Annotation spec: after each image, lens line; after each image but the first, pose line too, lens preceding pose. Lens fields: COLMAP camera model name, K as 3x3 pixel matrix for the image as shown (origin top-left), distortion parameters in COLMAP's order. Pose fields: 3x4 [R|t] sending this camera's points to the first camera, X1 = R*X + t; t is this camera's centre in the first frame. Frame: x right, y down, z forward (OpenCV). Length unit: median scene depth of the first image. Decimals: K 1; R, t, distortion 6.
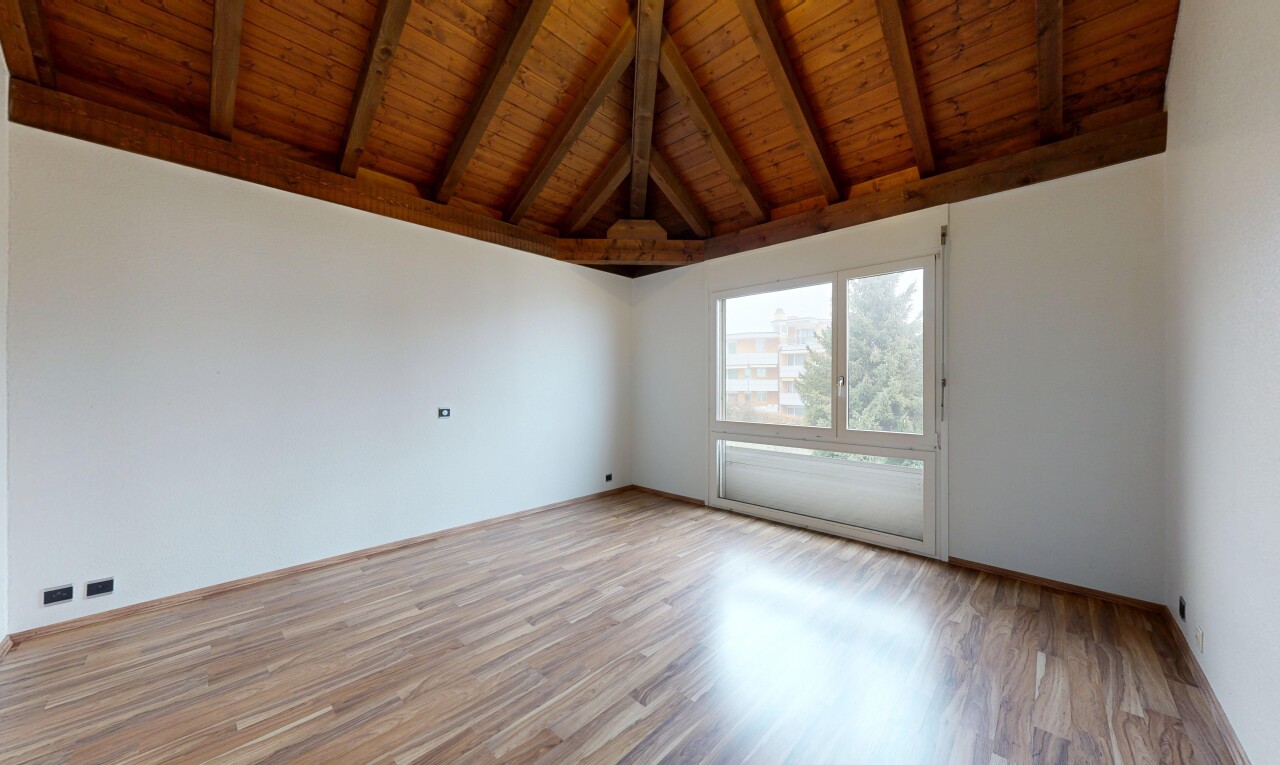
lens RADIAL K [[430.5, 0, 639.8], [0, 430.5, 384.4], [0, 0, 1]] dist [0.000153, -0.000006]
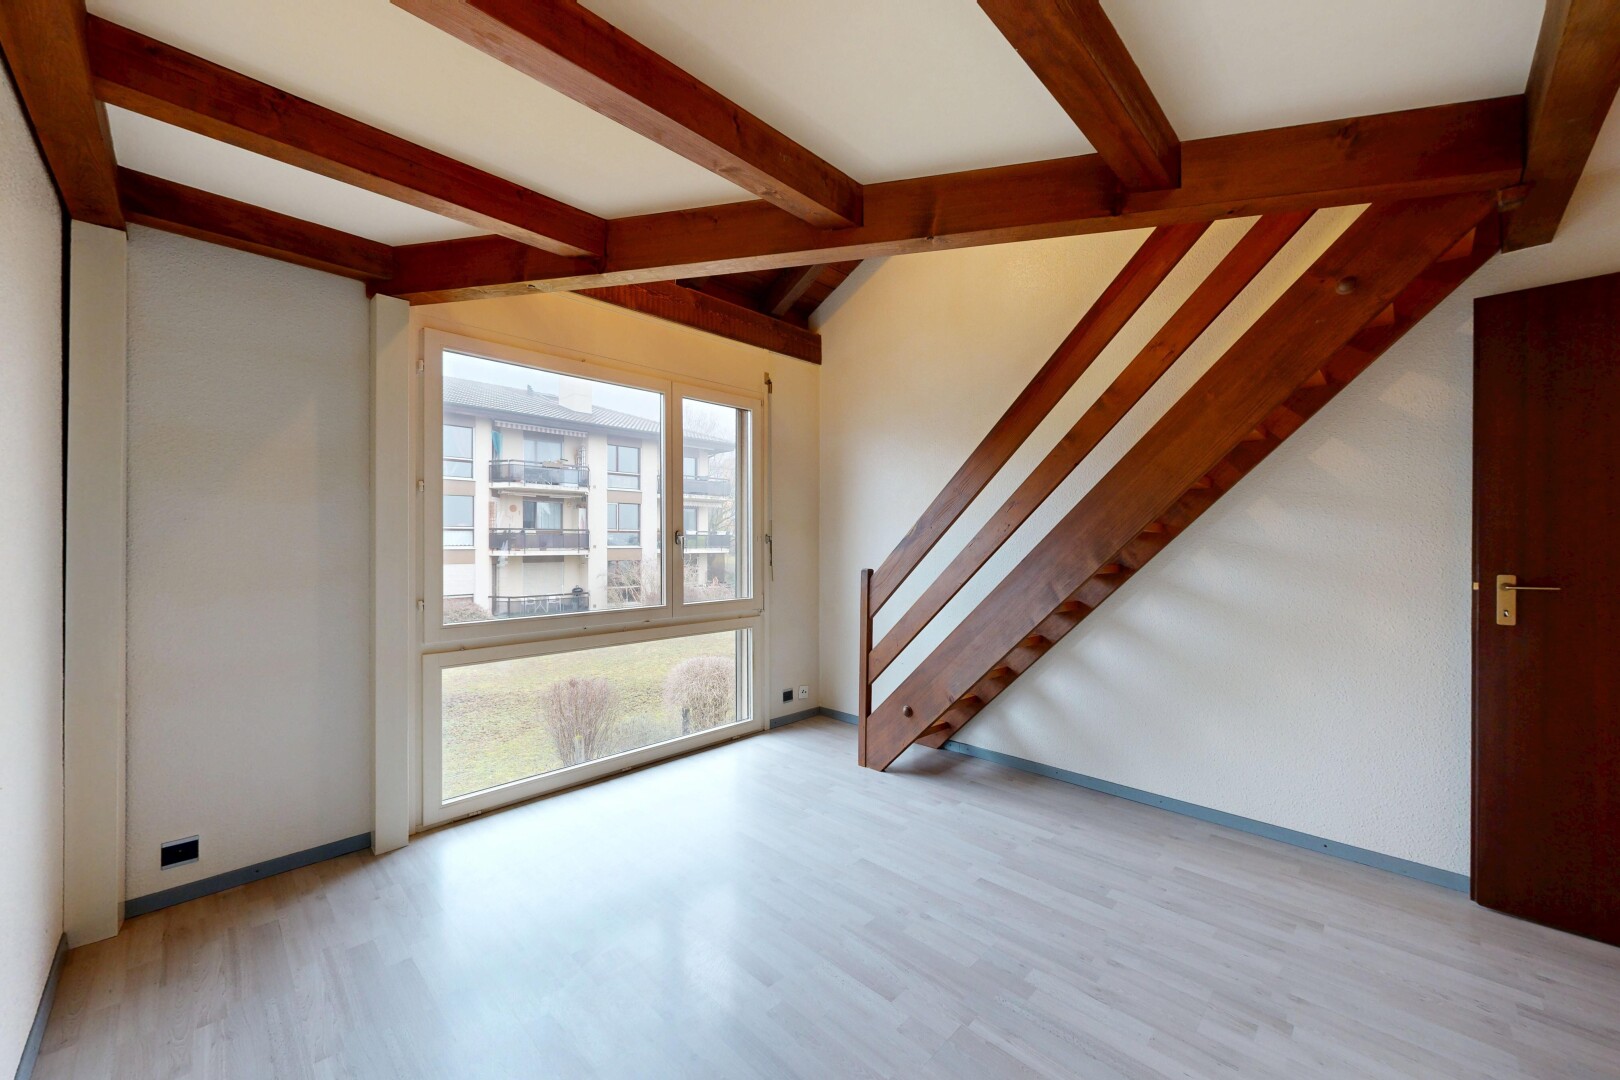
lens RADIAL K [[606.4, 0, 810.0], [0, 606.4, 540.0], [0, 0, 1]] dist [-0.000318, -0.000024]
pose [[0.015860, -0.000811, 0.999874, -0.522785], [0.002507, 0.999997, 0.000771, -0.002440], [-0.999871, 0.002494, 0.015862, 0.744987]]
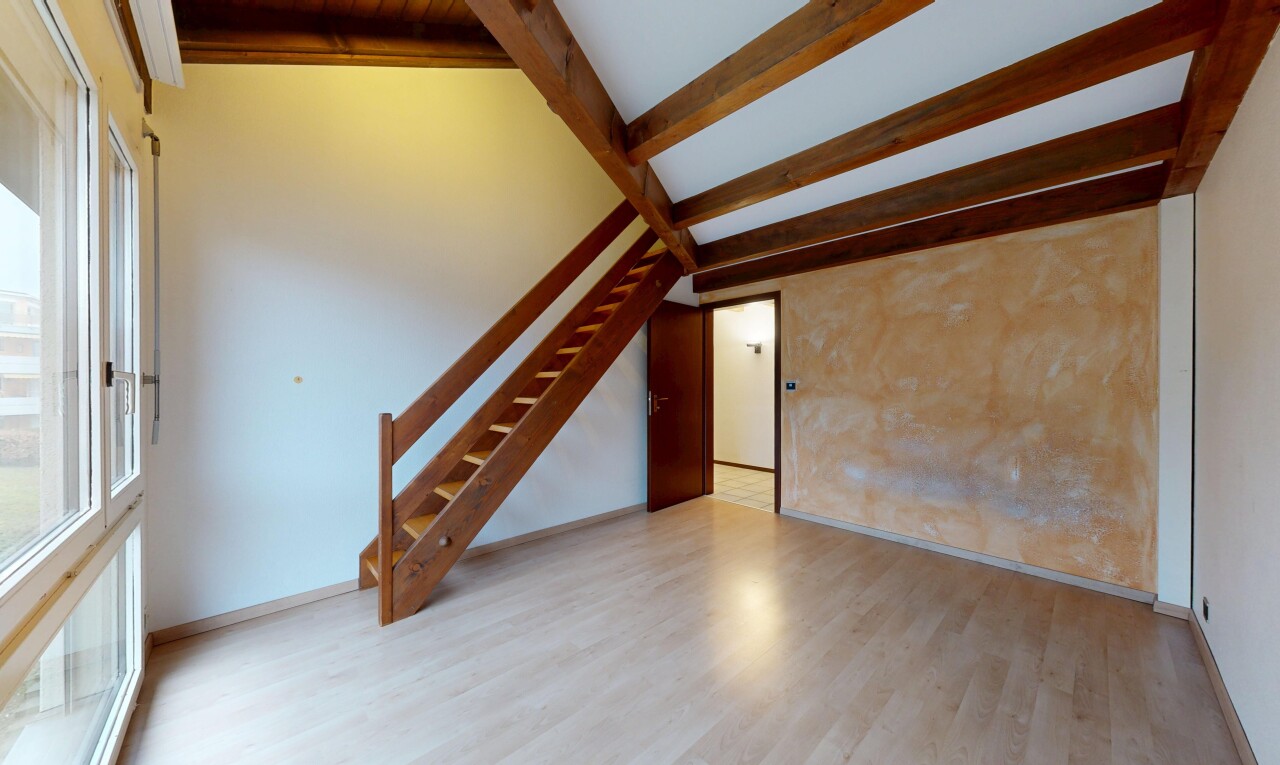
lens RADIAL K [[430.5, 0, 639.8], [0, 430.5, 384.4], [0, 0, 1]] dist [0.000153, -0.000006]
pose [[-0.998546, -0.000880, 0.053898, -0.024258], [-0.000465, 0.999970, 0.007715, -0.004614], [-0.053903, 0.007678, -0.998517, 1.238341]]
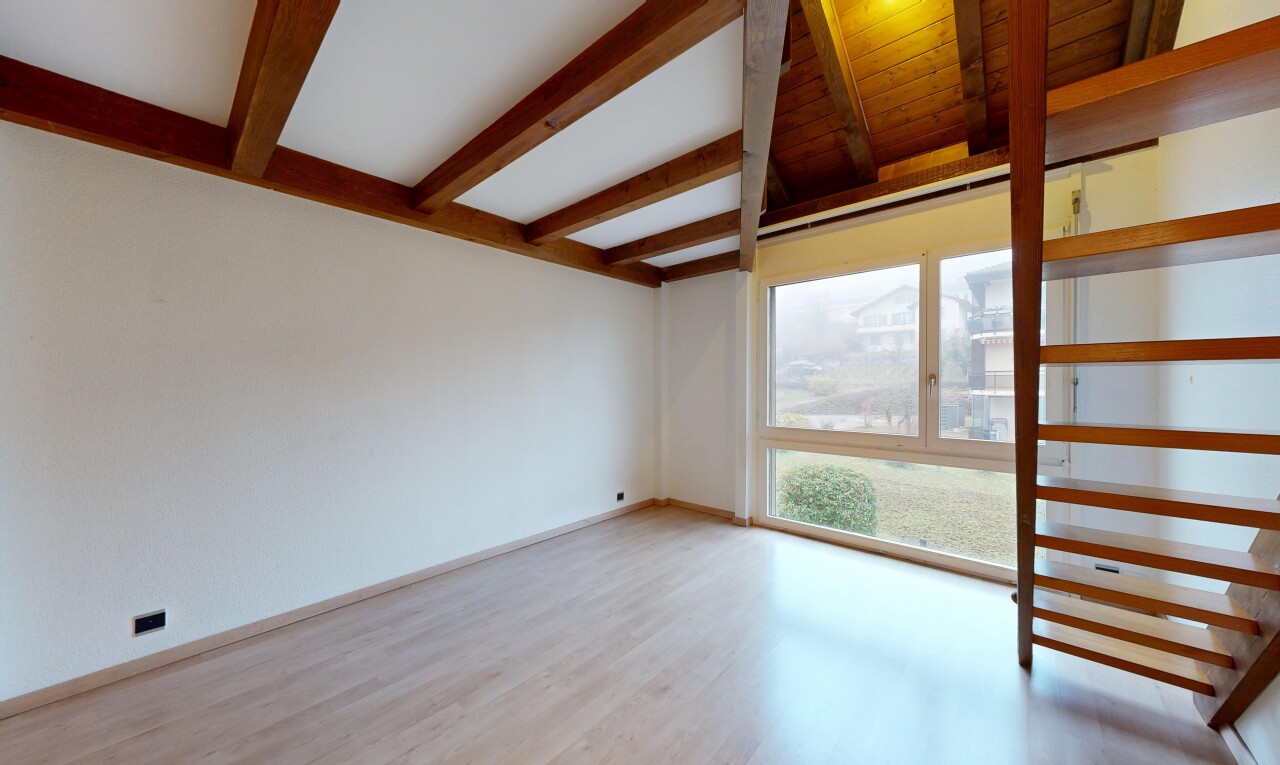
lens RADIAL K [[430.5, 0, 639.8], [0, 430.5, 384.4], [0, 0, 1]] dist [0.000153, -0.000006]
pose [[0.999392, -0.003033, 0.034746, -0.131427], [0.002961, 0.999993, 0.002121, -0.002554], [-0.034752, -0.002017, 0.999394, 0.173083]]
